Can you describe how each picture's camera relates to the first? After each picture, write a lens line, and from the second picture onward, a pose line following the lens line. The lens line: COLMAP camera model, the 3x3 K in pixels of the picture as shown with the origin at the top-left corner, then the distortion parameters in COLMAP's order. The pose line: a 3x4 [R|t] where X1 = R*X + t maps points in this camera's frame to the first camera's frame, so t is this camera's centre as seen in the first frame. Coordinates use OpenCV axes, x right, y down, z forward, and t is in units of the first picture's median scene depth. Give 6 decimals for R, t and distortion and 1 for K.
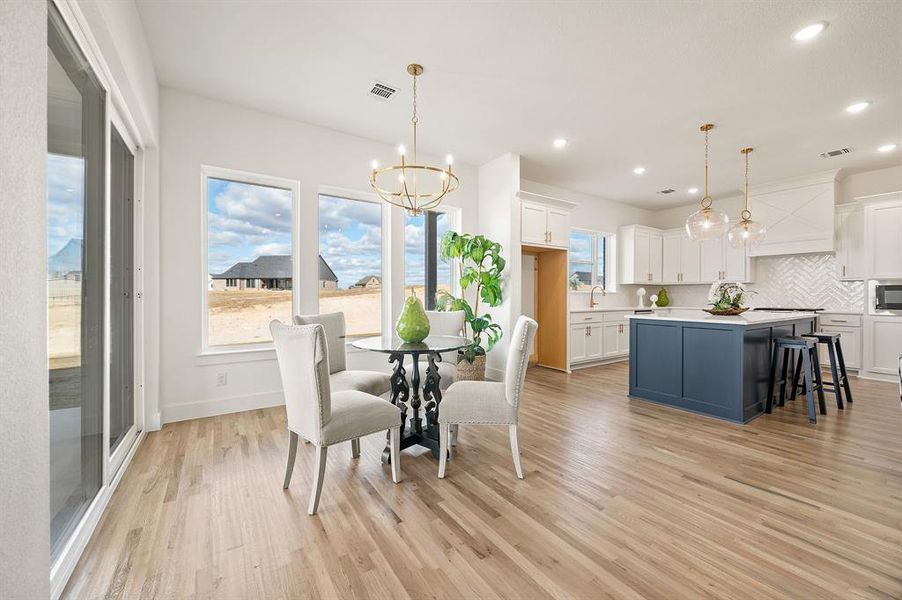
lens RADIAL K [[357.8, 0, 456.4], [0, 357.8, 293.3], [0, 0, 1]] dist [-0.001437, -0.000572]
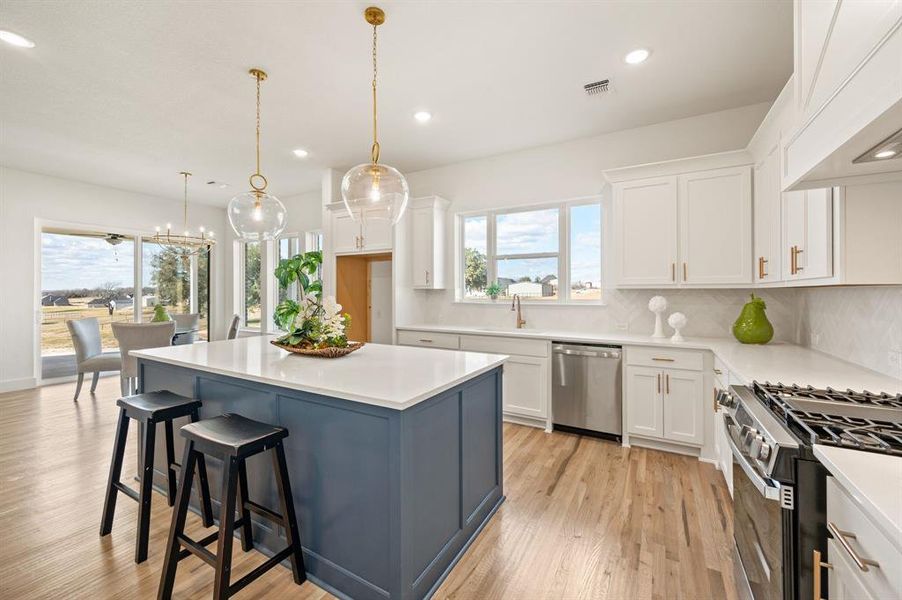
lens RADIAL K [[357.8, 0, 456.4], [0, 357.8, 293.3], [0, 0, 1]] dist [-0.001437, -0.000572]
pose [[0.453167, 0.001712, -0.891424, 1.141690], [0.005367, 0.999975, 0.004649, -0.032087], [0.891410, -0.006891, 0.453146, 0.787026]]
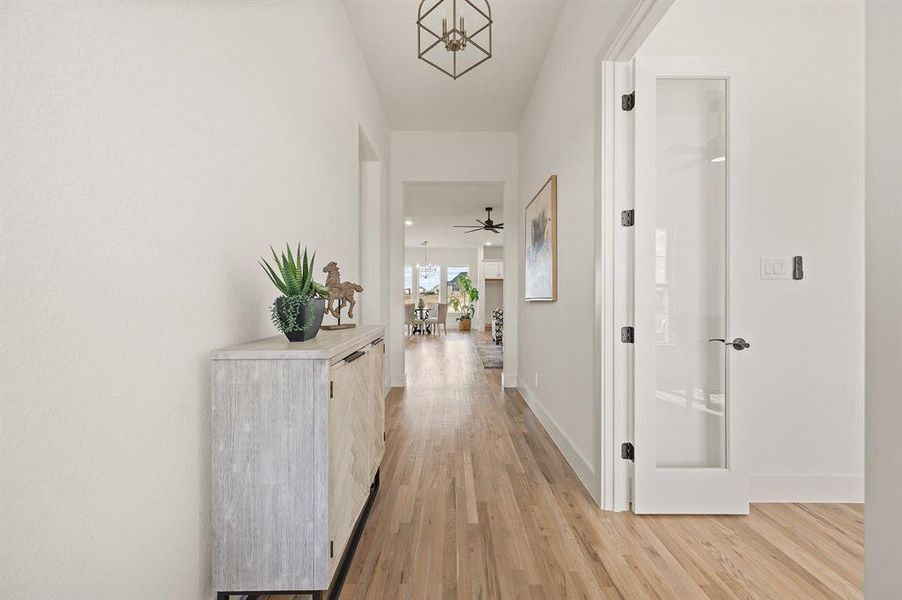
lens RADIAL K [[353.1, 0, 454.9], [0, 353.1, 300.7], [0, 0, 1]] dist [-0.000016, -0.000407]
pose [[0.831834, 0.004886, -0.555003, 1.352808], [0.002238, 0.999924, 0.012157, -0.006752], [0.555020, -0.011354, 0.831759, -1.219564]]
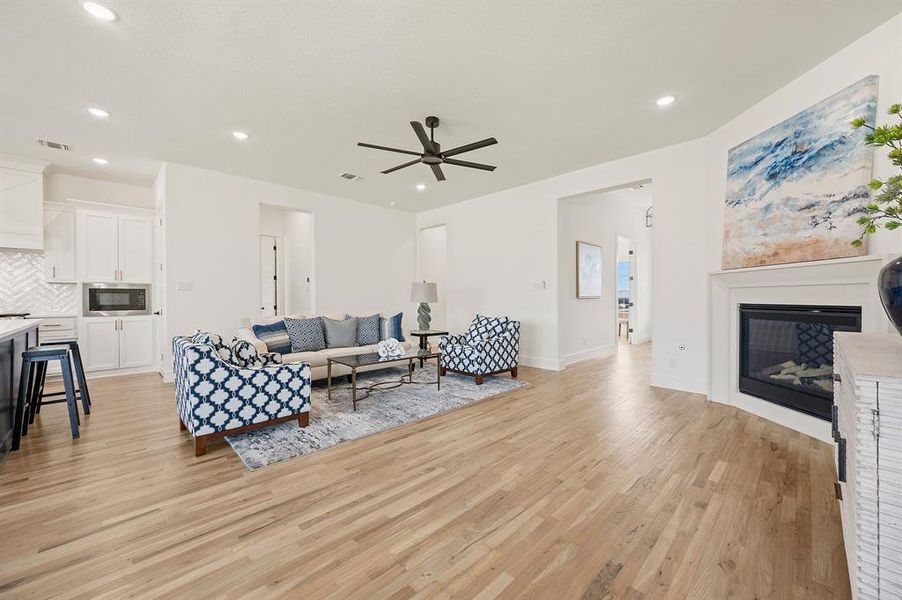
lens RADIAL K [[353.1, 0, 454.9], [0, 353.1, 300.7], [0, 0, 1]] dist [-0.000016, -0.000407]
pose [[-0.190630, -0.011500, 0.981595, -0.041452], [-0.002006, 0.999934, 0.011326, 0.000054], [-0.981660, 0.000190, -0.190641, 0.135602]]
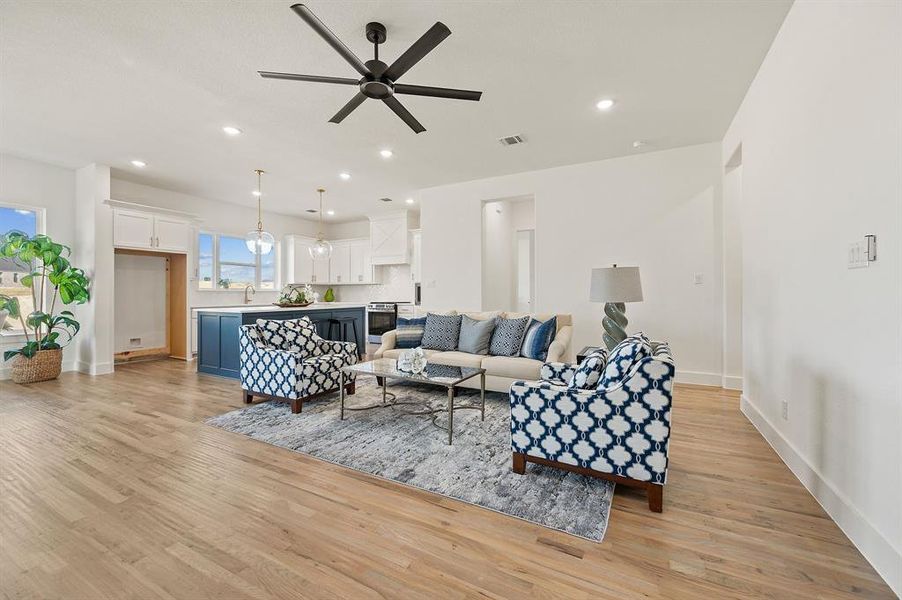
lens RADIAL K [[357.8, 0, 456.4], [0, 357.8, 293.3], [0, 0, 1]] dist [-0.001437, -0.000572]
pose [[0.877902, -0.002429, 0.478834, 0.541043], [0.000069, 0.999988, 0.004946, -0.000831], [-0.478841, -0.004309, 0.877891, -0.443308]]
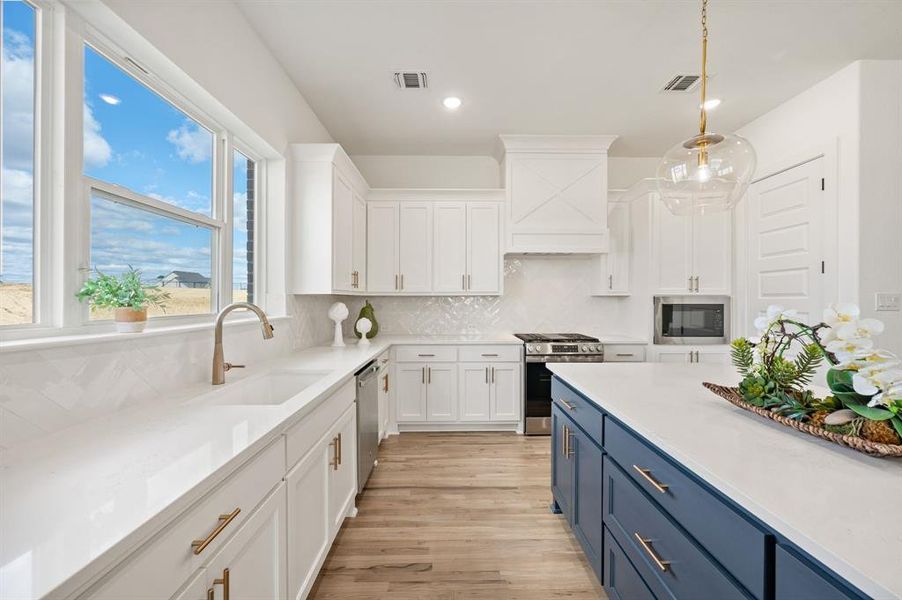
lens RADIAL K [[353.1, 0, 454.9], [0, 353.1, 300.7], [0, 0, 1]] dist [-0.000016, -0.000407]
pose [[0.546096, -0.003896, 0.837713, 0.325930], [-0.003091, 0.999973, 0.006666, -0.030410], [-0.837717, -0.006230, 0.546069, 0.907940]]
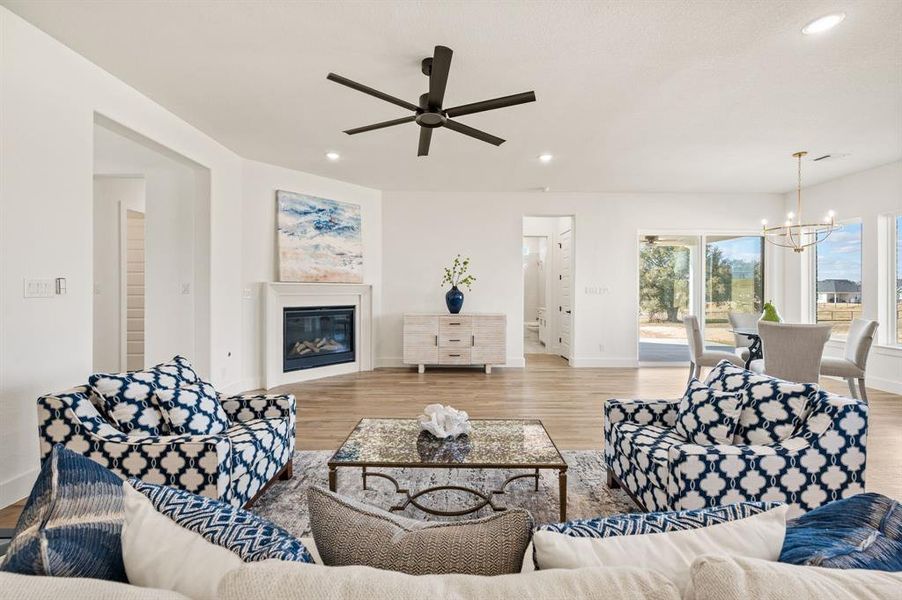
lens RADIAL K [[361.7, 0, 449.1], [0, 361.7, 290.1], [0, 0, 1]] dist [-0.002041, -0.000330]
pose [[-0.560428, -0.002730, -0.828199, 1.109274], [-0.000239, 0.999995, -0.003135, -0.031304], [0.828203, -0.001559, -0.560426, 0.360993]]
